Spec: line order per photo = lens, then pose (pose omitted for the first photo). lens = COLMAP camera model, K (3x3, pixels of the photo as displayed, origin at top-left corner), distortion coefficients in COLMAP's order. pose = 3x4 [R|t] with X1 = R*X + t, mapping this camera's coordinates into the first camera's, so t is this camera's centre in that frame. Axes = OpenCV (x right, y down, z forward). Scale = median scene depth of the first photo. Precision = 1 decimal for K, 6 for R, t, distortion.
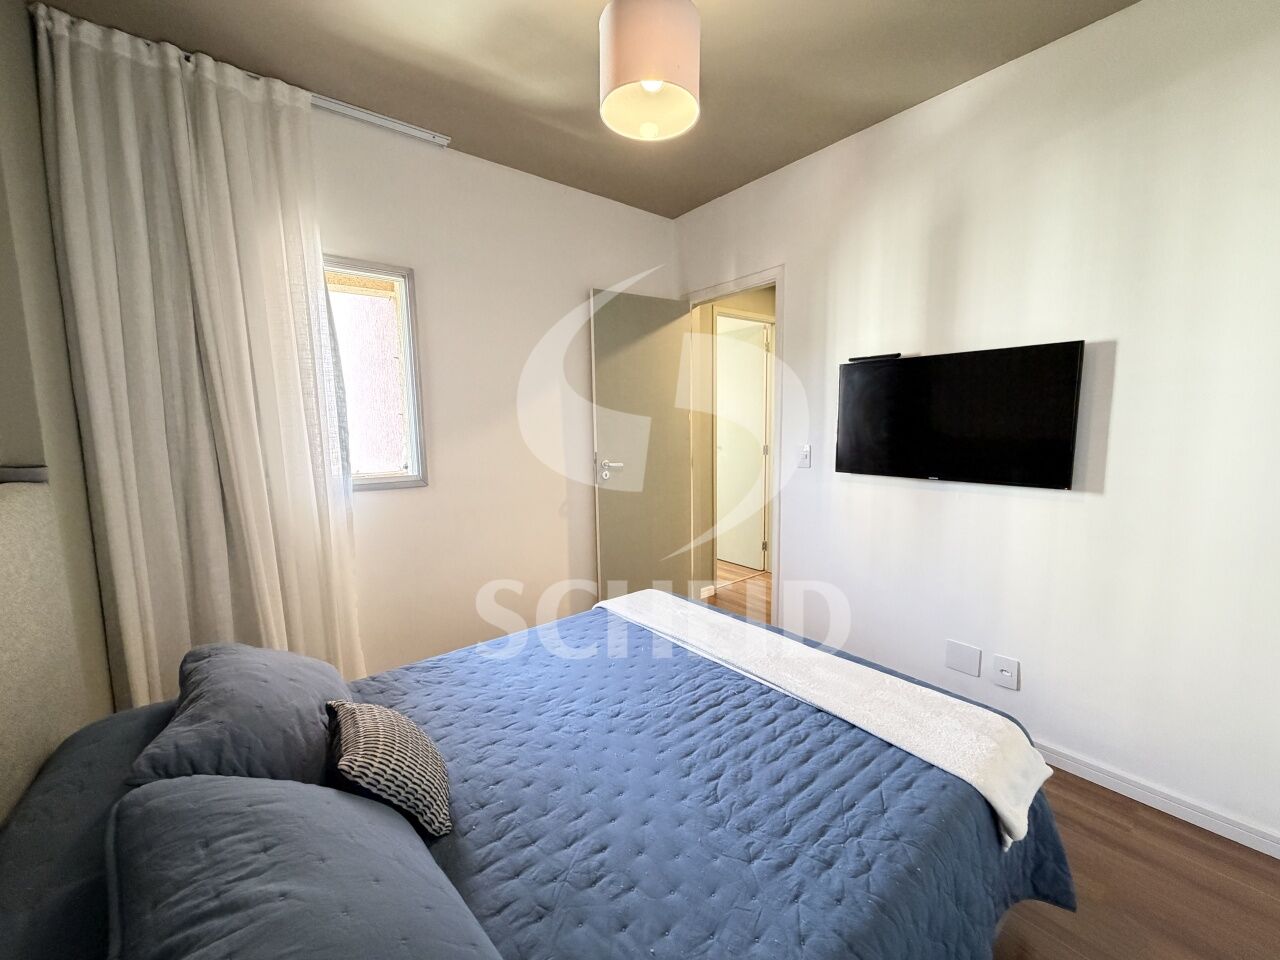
lens RADIAL K [[508.4, 0, 637.7], [0, 508.4, 479.2], [0, 0, 1]] dist [0.001189, 0.000322]
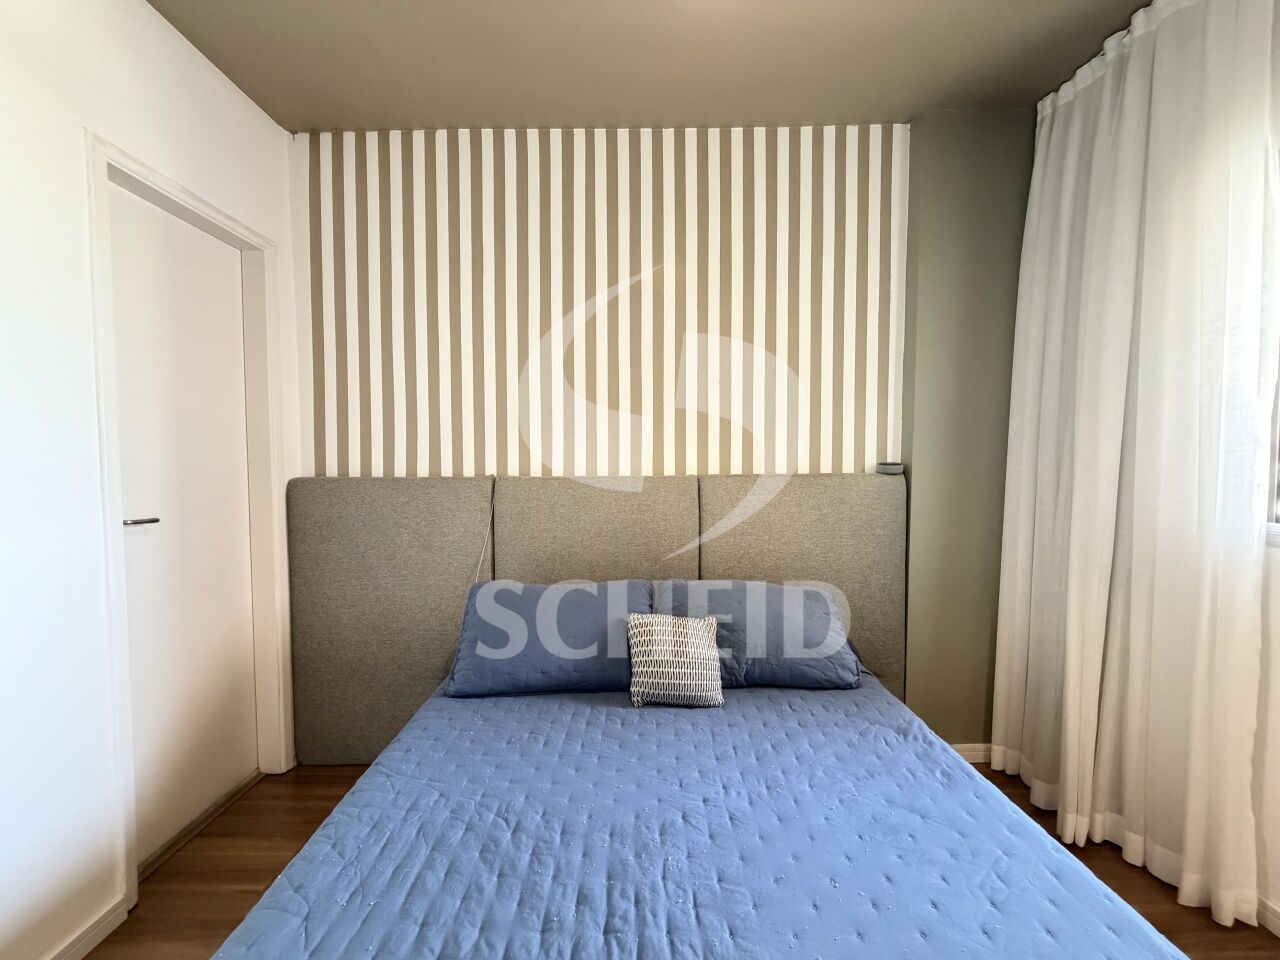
lens RADIAL K [[512.7, 0, 640.1], [0, 512.7, 475.9], [0, 0, 1]] dist [0.002790, 0.000622]
pose [[-0.614240, 0.051519, -0.787435, 0.579878], [-0.077120, 0.989171, 0.124876, -0.127855], [0.785341, 0.137431, -0.603615, 1.363429]]
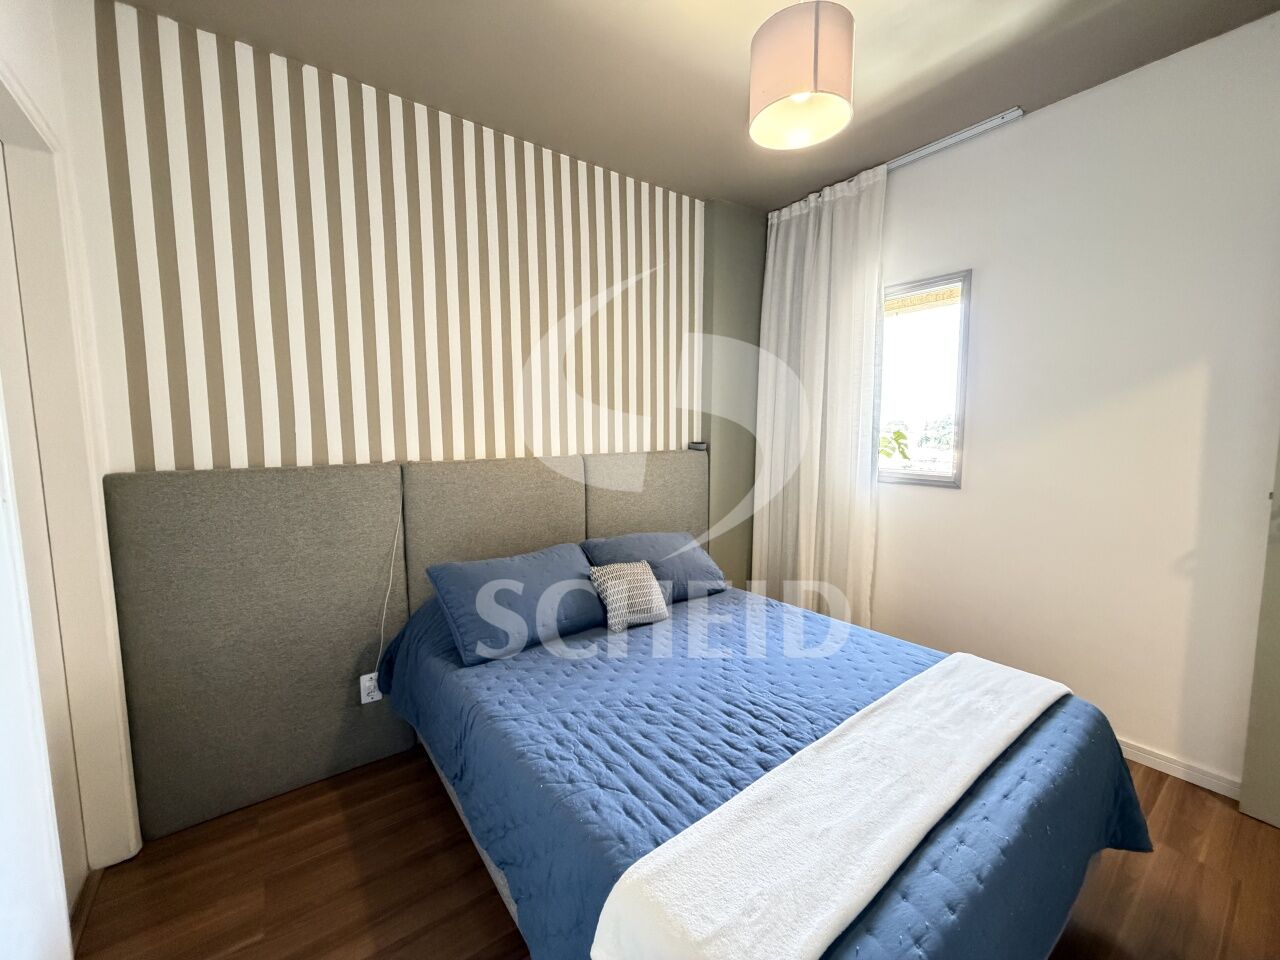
lens RADIAL K [[508.4, 0, 637.7], [0, 508.4, 479.2], [0, 0, 1]] dist [0.001189, 0.000322]
pose [[-0.027562, 0.113329, -0.993175, 1.129796], [-0.110023, 0.987172, 0.115698, -0.097871], [0.993547, 0.112461, -0.014740, 0.775471]]
